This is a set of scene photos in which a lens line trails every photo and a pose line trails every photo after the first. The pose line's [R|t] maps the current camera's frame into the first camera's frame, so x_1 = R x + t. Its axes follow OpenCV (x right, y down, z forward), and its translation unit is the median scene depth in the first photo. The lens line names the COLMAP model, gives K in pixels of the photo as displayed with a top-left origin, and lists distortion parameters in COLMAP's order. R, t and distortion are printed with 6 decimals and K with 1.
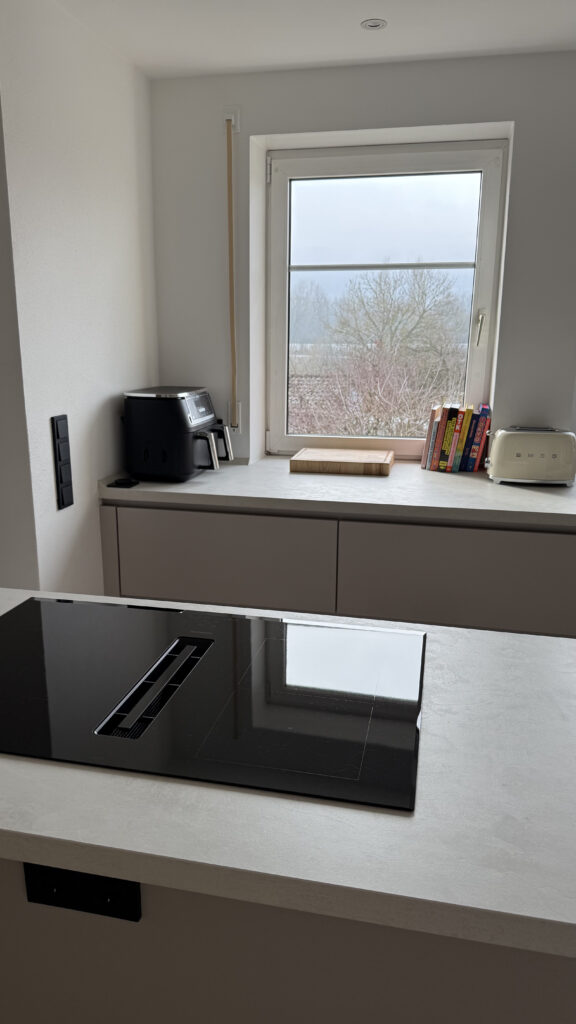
lens RADIAL K [[718.8, 0, 274.4], [0, 718.8, 510.5], [0, 0, 1]] dist [0.086231, -0.126680]
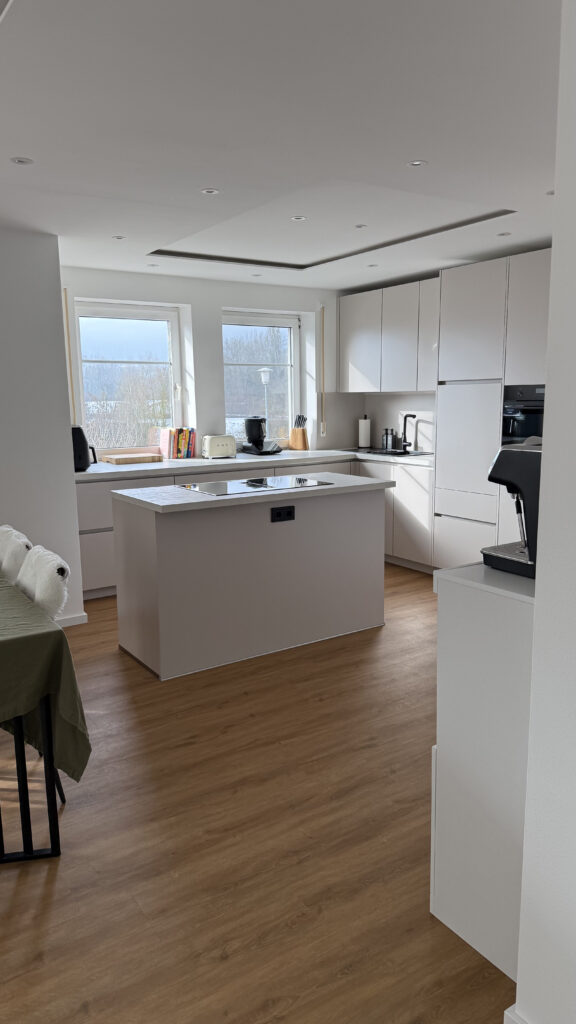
lens RADIAL K [[718.8, 0, 280.8], [0, 718.8, 513.7], [0, 0, 1]] dist [0.086231, -0.126680]
pose [[0.698080, -0.133132, 0.703534, -1.078041], [0.186728, 0.982411, 0.000624, 0.160472], [-0.691243, 0.130934, 0.710661, -0.689973]]
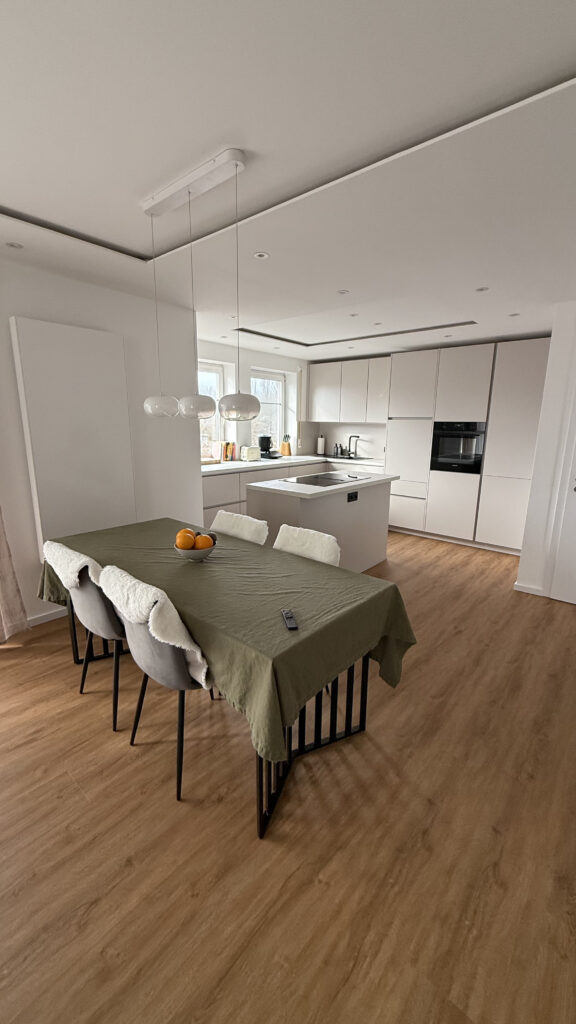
lens RADIAL K [[408.7, 0, 287.5], [0, 408.7, 512.6], [0, 0, 1]] dist [0.000688, -0.000091]
pose [[0.476053, -0.193764, 0.857805, -1.322583], [0.198410, 0.973940, 0.109886, 0.024202], [-0.856742, 0.117886, 0.502092, -0.163038]]
